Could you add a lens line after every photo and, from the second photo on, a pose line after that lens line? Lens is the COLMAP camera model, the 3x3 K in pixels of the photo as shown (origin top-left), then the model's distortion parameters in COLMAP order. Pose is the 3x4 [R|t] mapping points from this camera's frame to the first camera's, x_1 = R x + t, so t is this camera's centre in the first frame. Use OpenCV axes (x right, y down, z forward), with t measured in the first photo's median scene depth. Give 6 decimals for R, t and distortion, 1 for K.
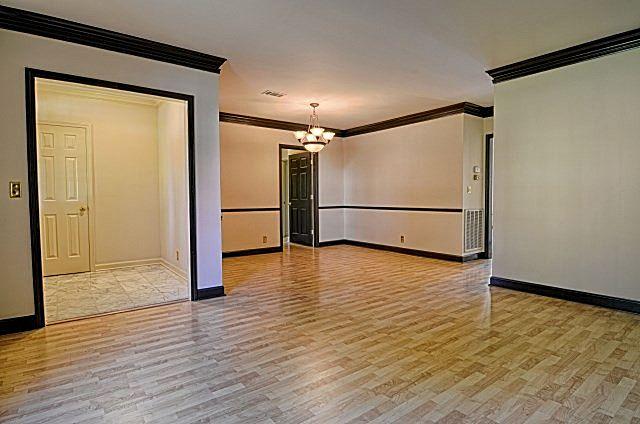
lens RADIAL K [[338.5, 0, 323.2], [0, 338.5, 210.9], [0, 0, 1]] dist [-0.012923, -0.000939]
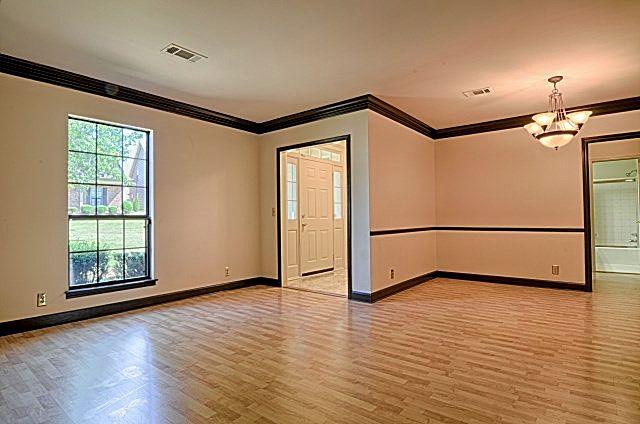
lens RADIAL K [[338.5, 0, 323.2], [0, 338.5, 210.9], [0, 0, 1]] dist [-0.012923, -0.000939]
pose [[0.255040, -0.018621, -0.966751, 0.788882], [-0.031398, 0.999128, -0.027528, -0.017976], [0.966421, 0.037375, 0.254233, 0.584594]]
